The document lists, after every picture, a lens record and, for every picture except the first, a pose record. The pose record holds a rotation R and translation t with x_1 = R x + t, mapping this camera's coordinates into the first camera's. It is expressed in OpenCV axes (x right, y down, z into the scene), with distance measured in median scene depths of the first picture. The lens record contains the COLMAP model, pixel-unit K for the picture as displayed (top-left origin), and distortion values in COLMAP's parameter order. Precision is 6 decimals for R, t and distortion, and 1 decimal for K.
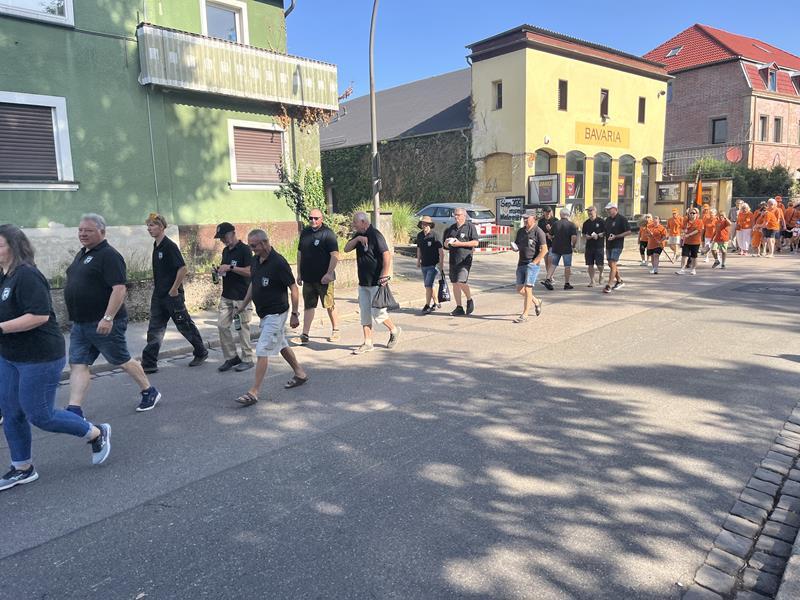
lens RADIAL K [[605.5, 0, 400.4], [0, 605.5, 298.4], [0, 0, 1]] dist [0.069168, -0.097223]
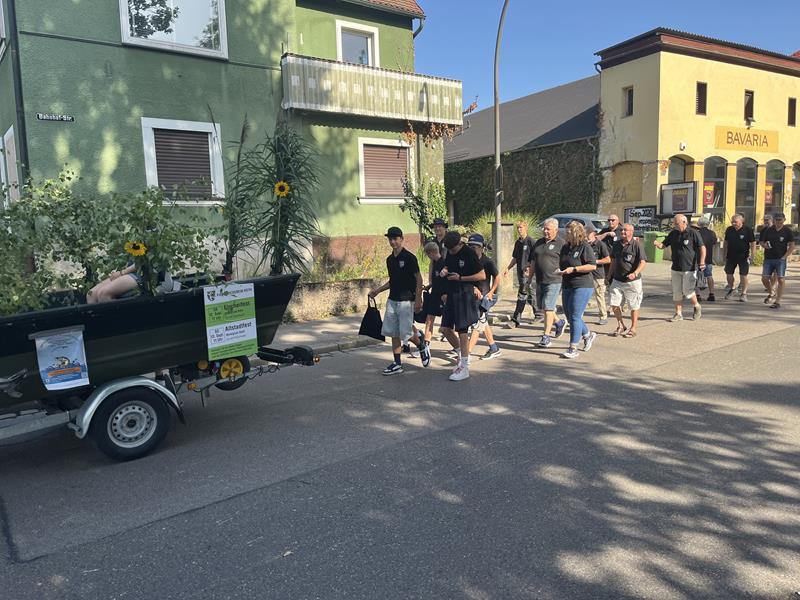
lens RADIAL K [[605.5, 0, 398.1], [0, 605.5, 301.4], [0, 0, 1]] dist [0.069168, -0.097223]
pose [[0.980048, 0.019035, -0.197846, 0.000600], [-0.021941, 0.999681, -0.012510, 0.005398], [0.197545, 0.016602, 0.980153, -0.032579]]
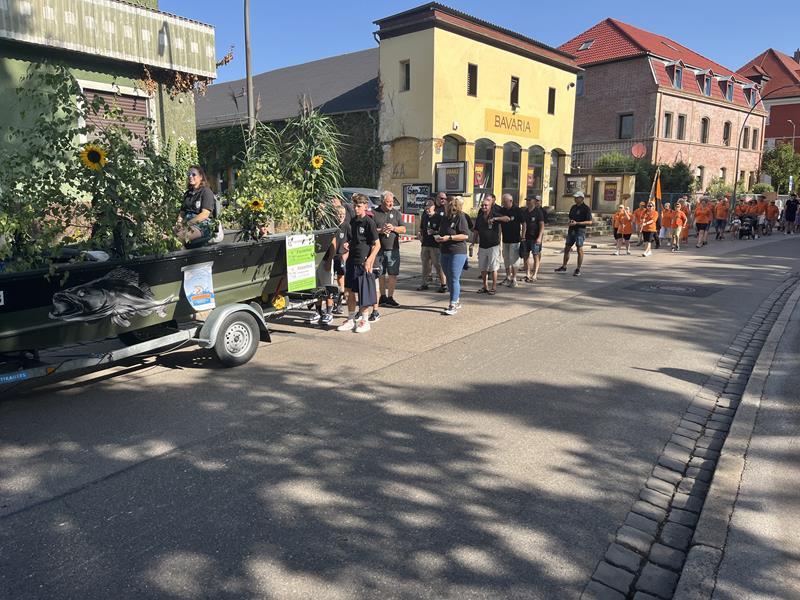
lens RADIAL K [[605.5, 0, 419.1], [0, 605.5, 294.7], [0, 0, 1]] dist [0.069168, -0.097223]
pose [[0.989429, 0.006275, 0.144885, 0.102689], [-0.008403, 0.999866, 0.014079, -0.015991], [-0.144777, -0.015147, 0.989348, 0.126307]]
